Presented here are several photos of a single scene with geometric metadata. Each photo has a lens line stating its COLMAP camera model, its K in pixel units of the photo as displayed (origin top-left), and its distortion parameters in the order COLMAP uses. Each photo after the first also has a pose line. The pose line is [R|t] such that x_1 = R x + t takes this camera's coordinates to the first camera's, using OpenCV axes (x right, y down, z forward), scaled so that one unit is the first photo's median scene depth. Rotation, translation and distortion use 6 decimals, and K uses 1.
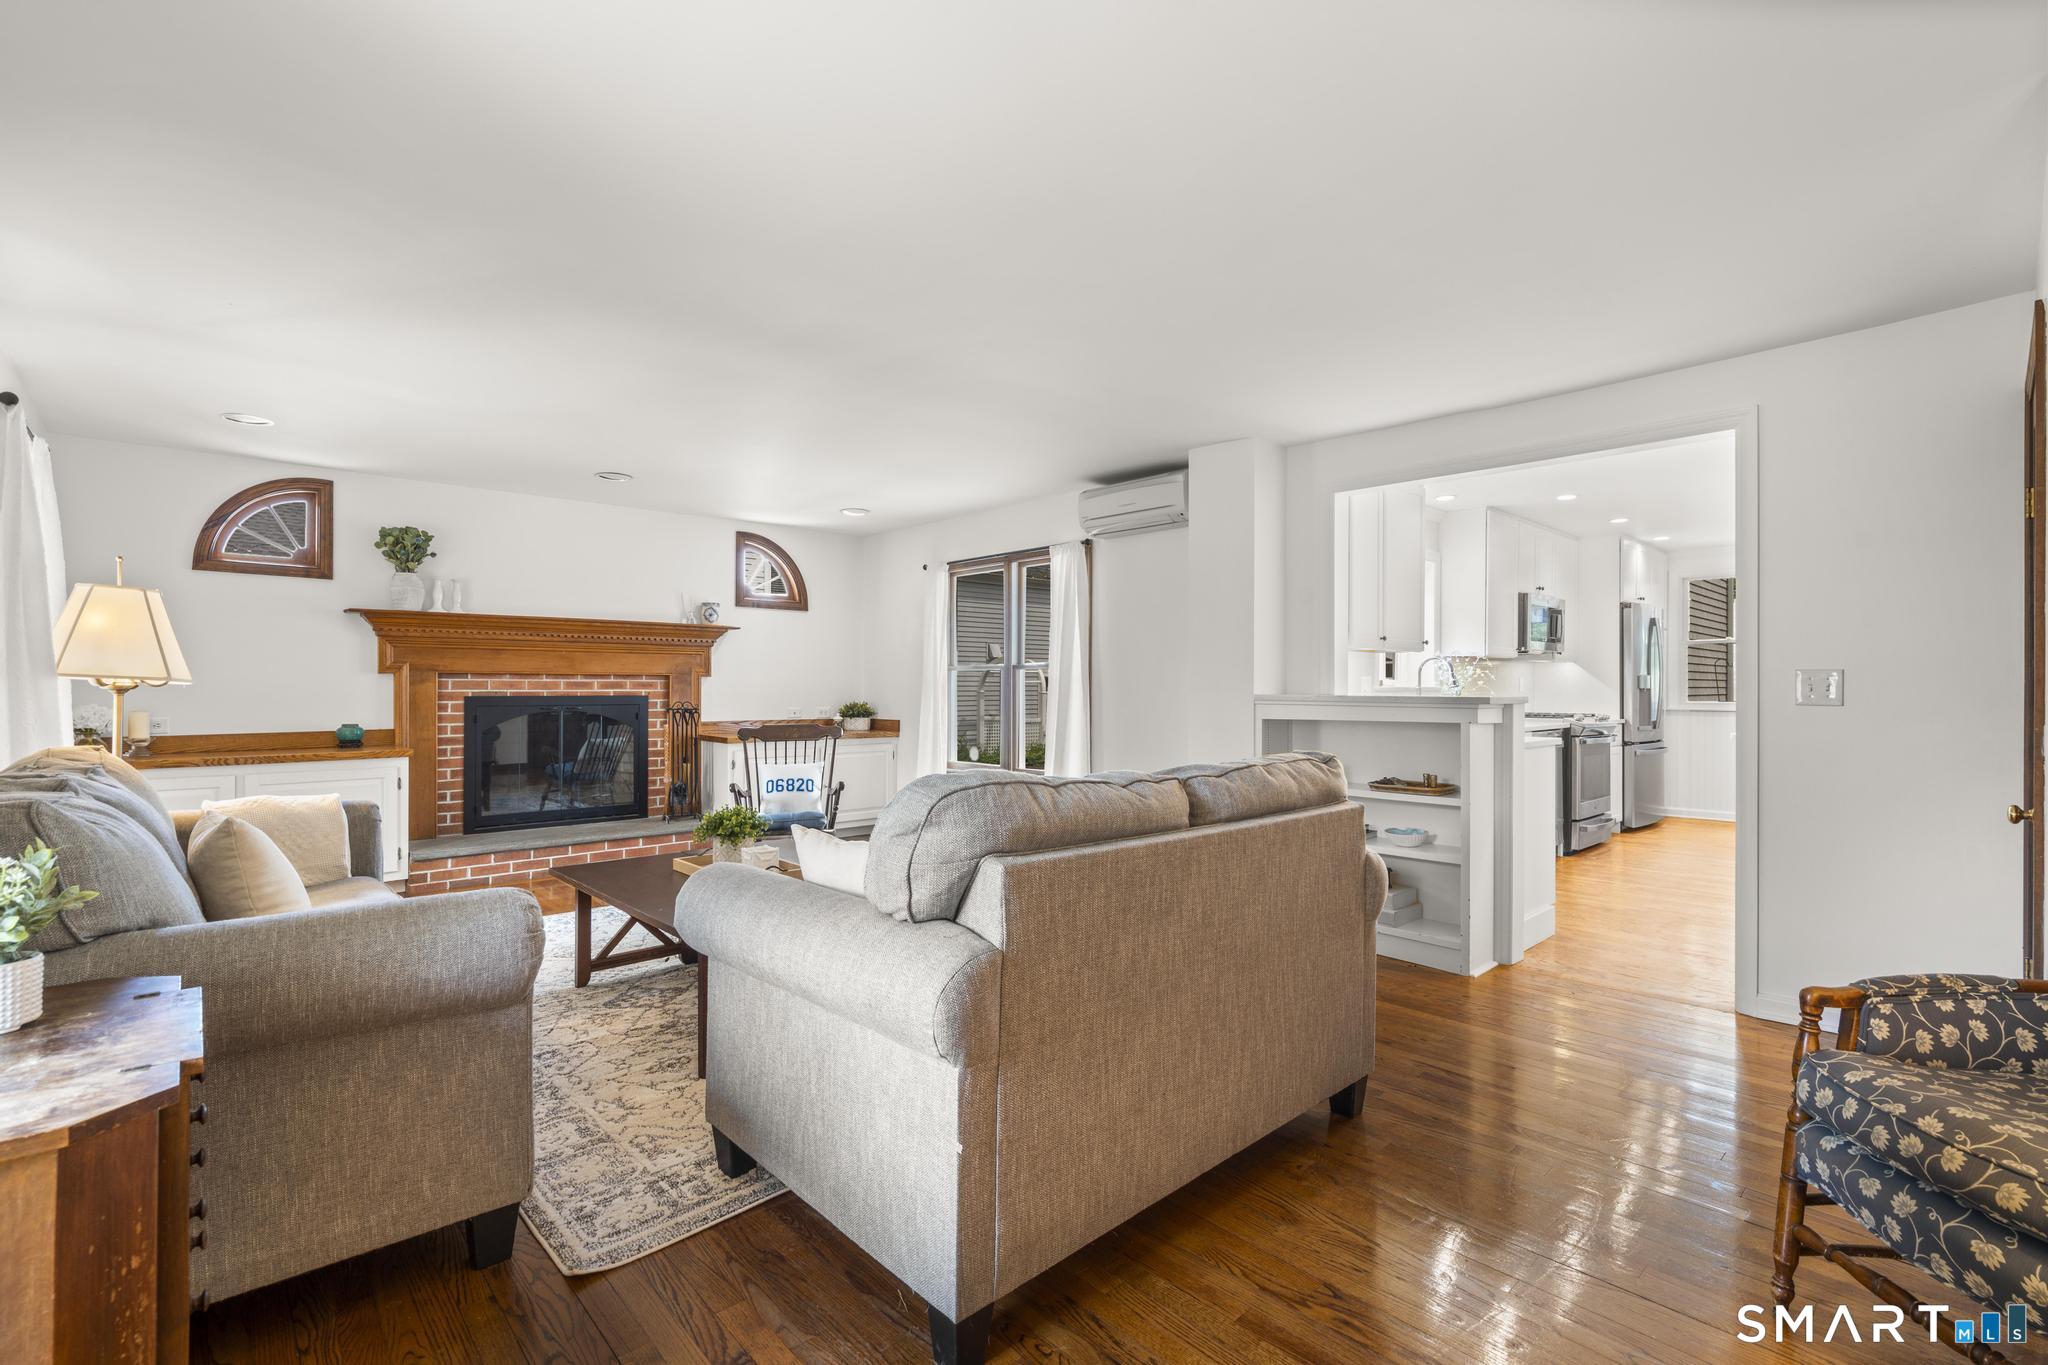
lens RADIAL K [[916.9, 0, 1015.8], [0, 916.9, 686.6], [0, 0, 1]] dist [-0.003533, 0.000736]
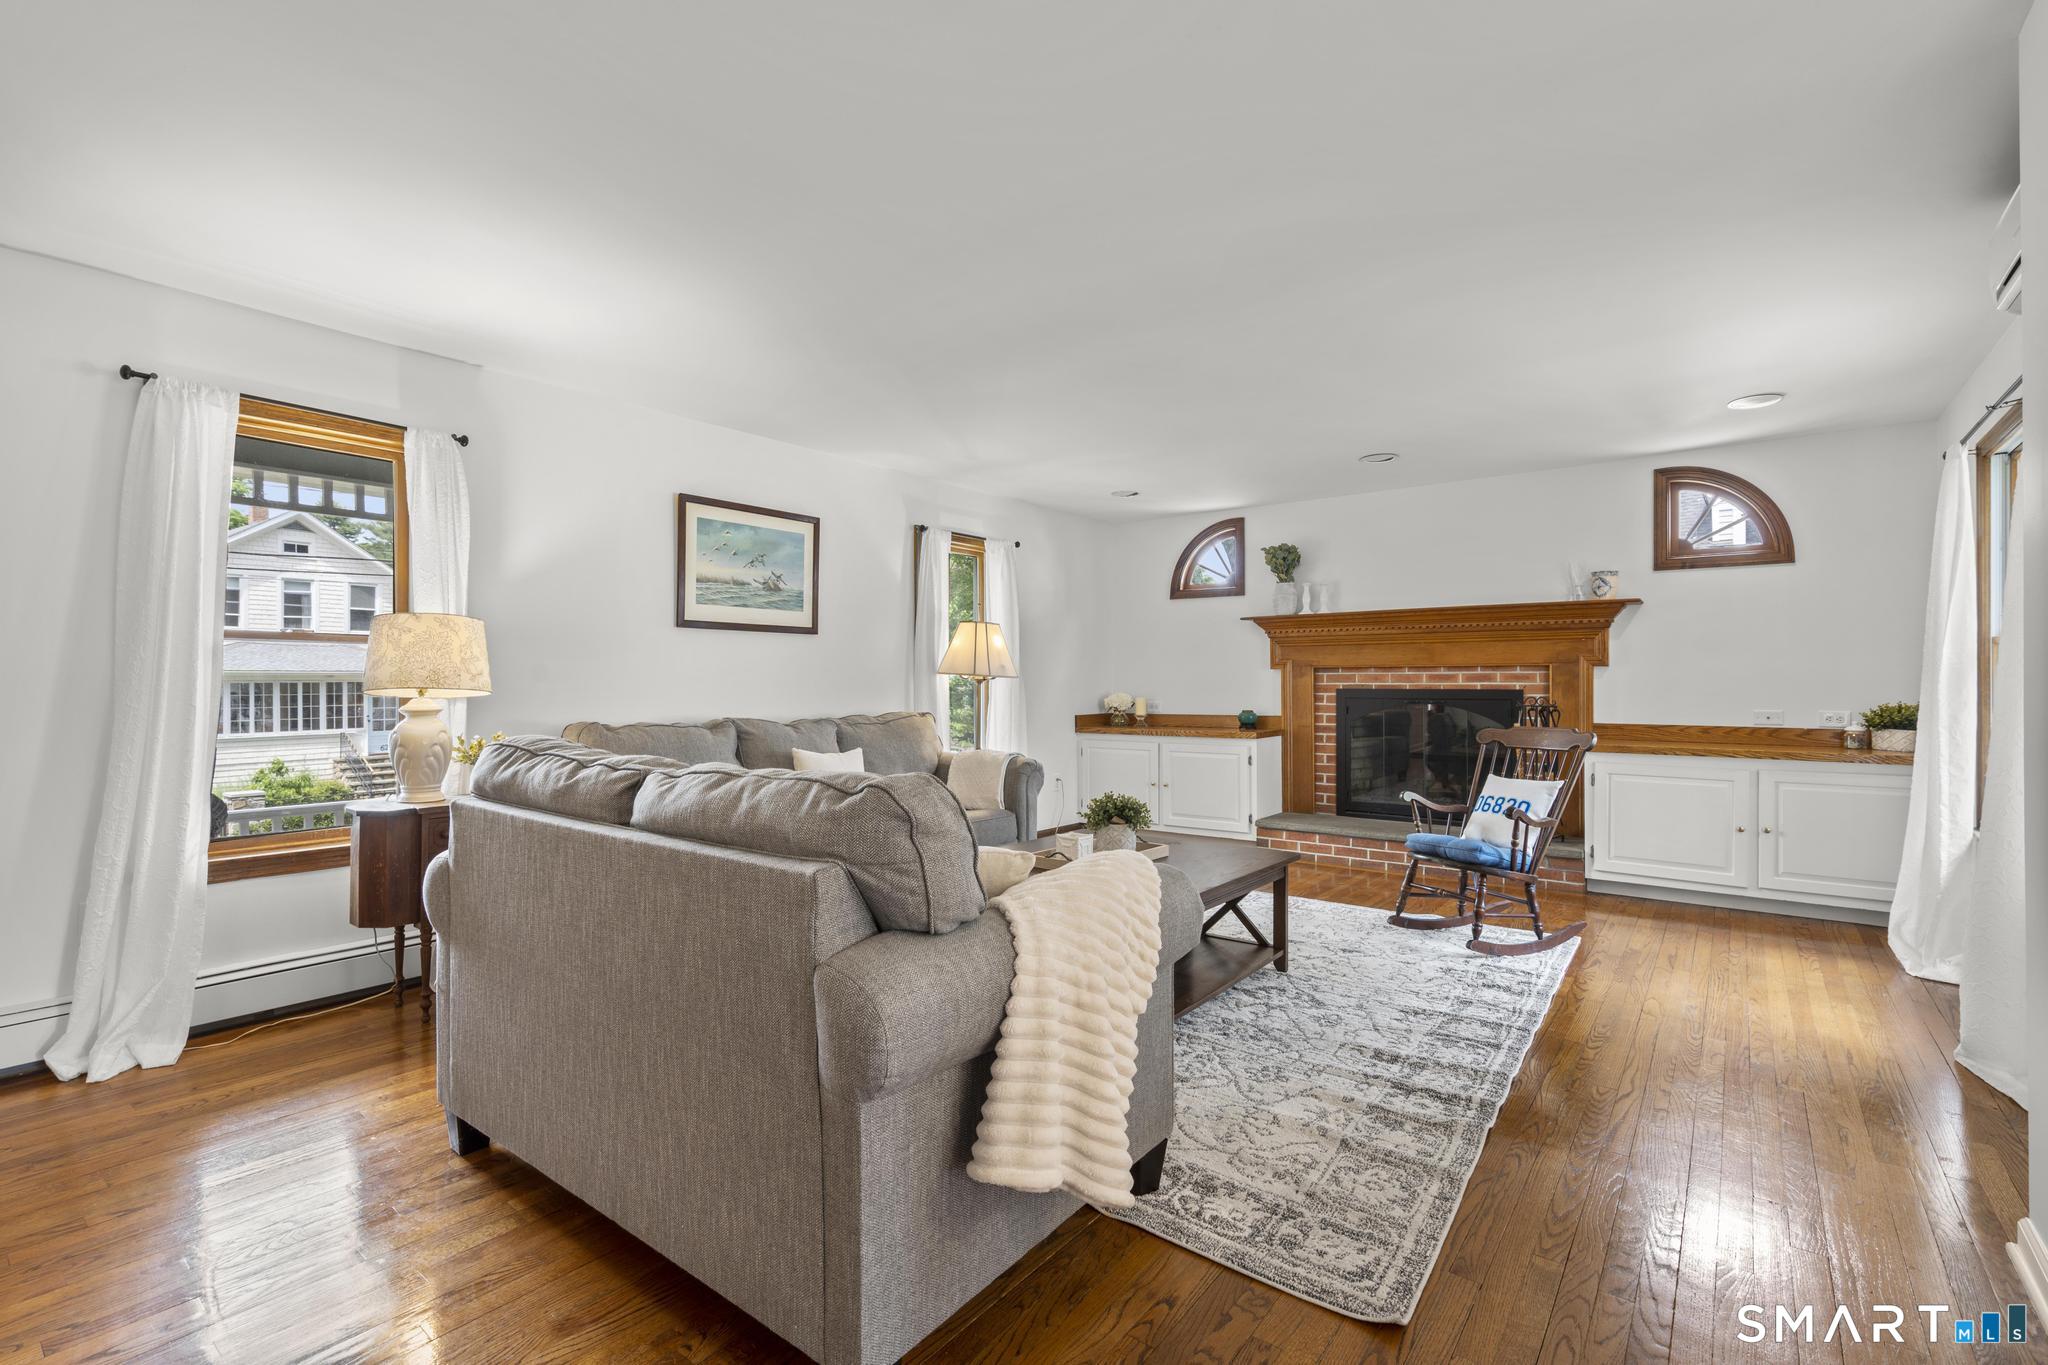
lens RADIAL K [[916.9, 0, 1020.7], [0, 916.9, 680.6], [0, 0, 1]] dist [-0.003533, 0.000736]
pose [[0.158062, -0.004754, -0.987418, 0.411118], [0.000996, 0.999989, -0.004655, 0.005601], [0.987429, -0.000247, 0.158065, 0.447499]]
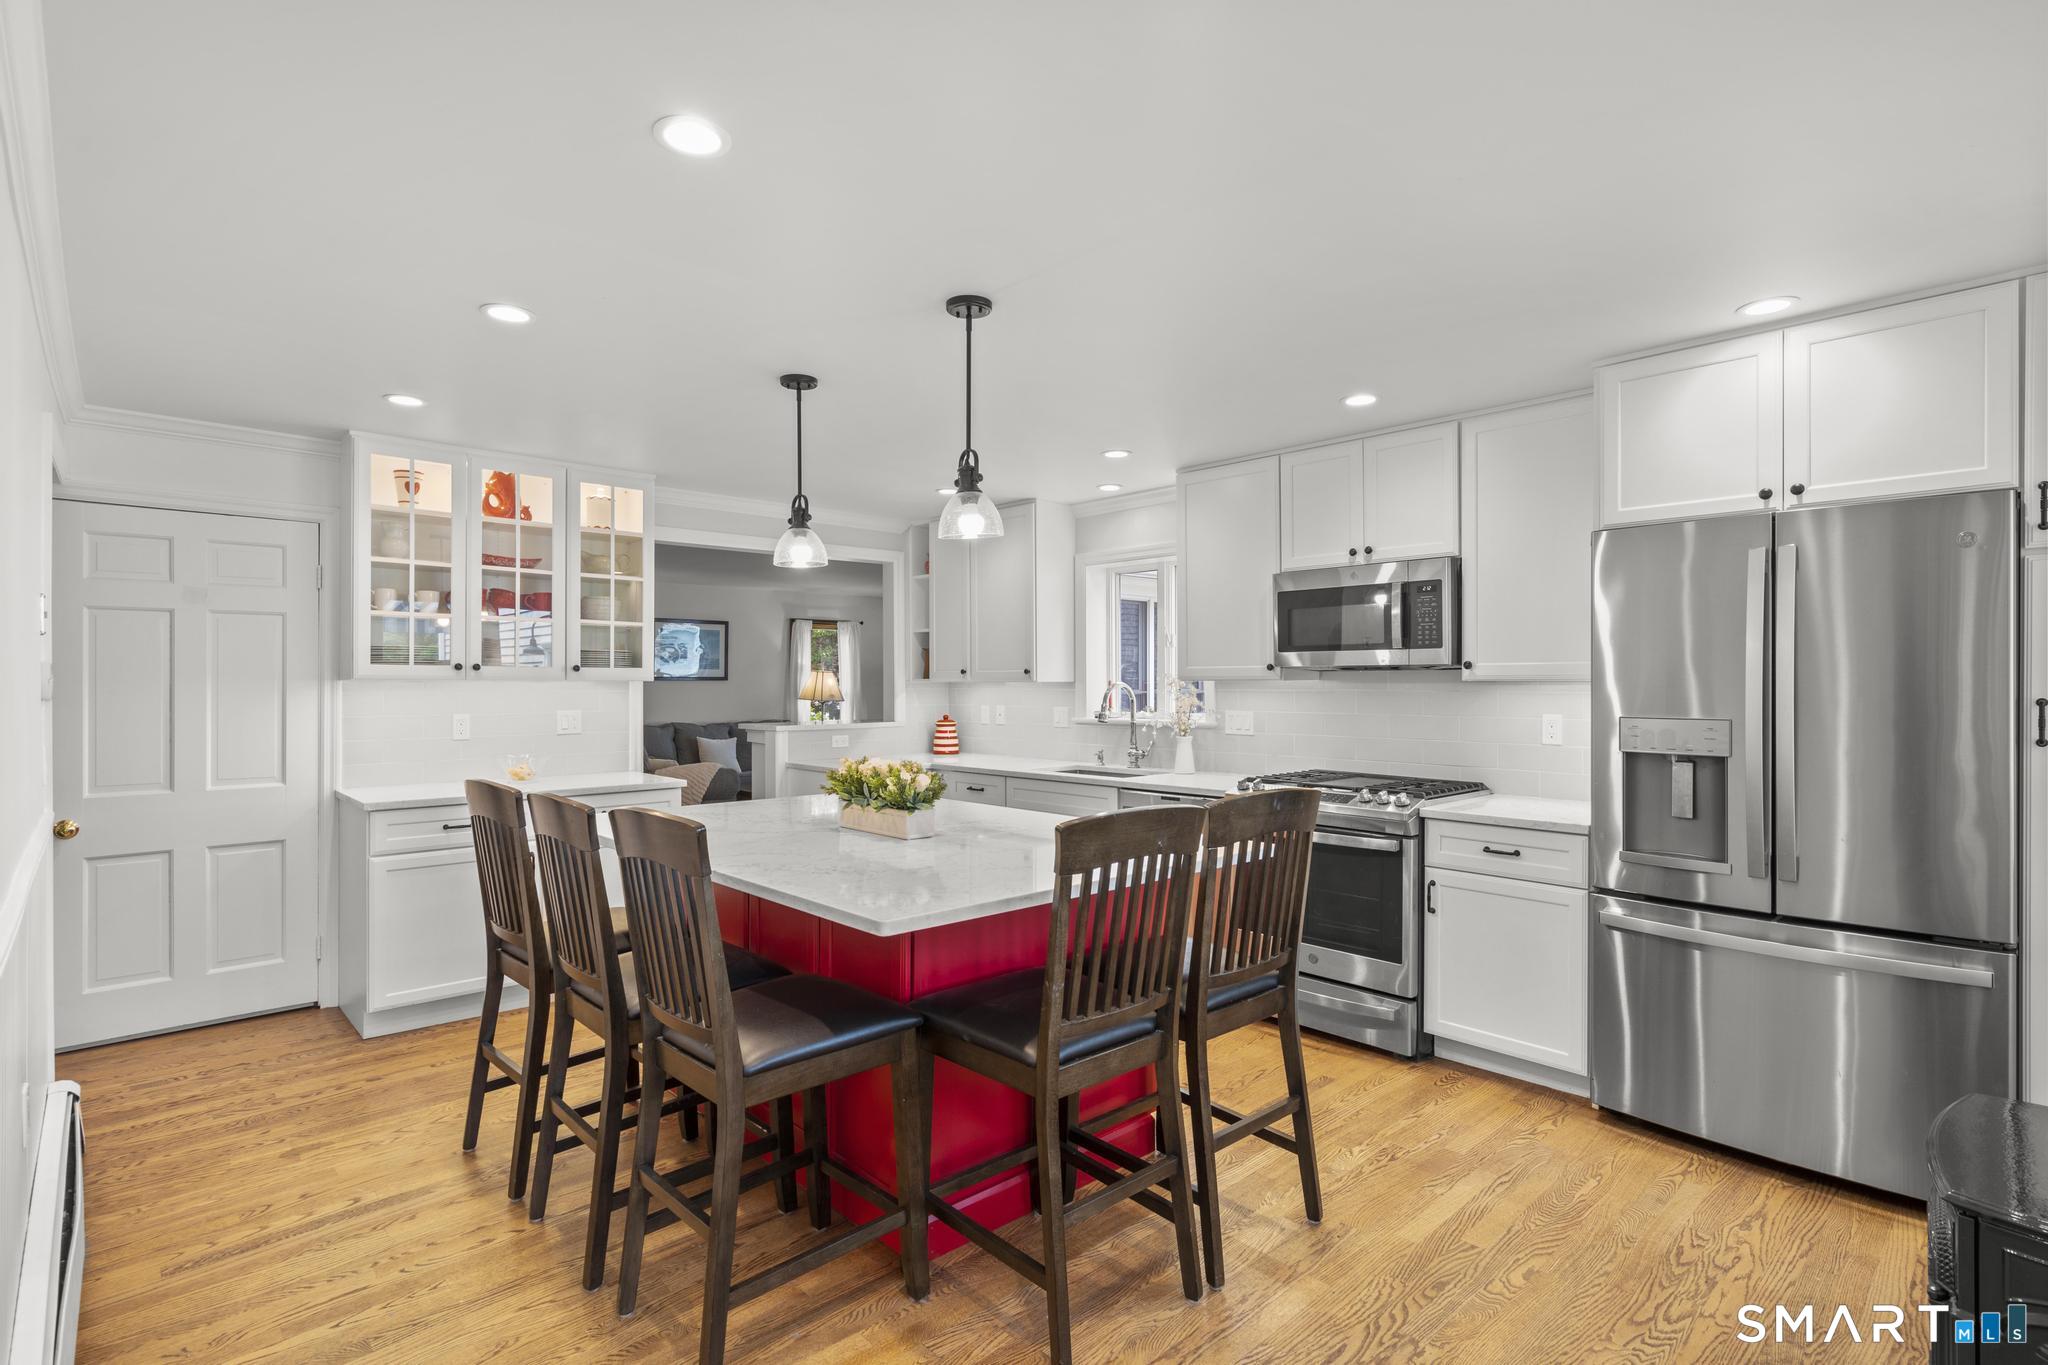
lens RADIAL K [[992.8, 0, 1016.3], [0, 992.8, 682.8], [0, 0, 1]] dist [0.002016, 0.000040]
pose [[-0.000267, -0.005707, -0.999984, 2.075263], [0.004783, 0.999972, -0.005708, -0.046165], [0.999989, -0.004784, -0.000240, 1.283491]]
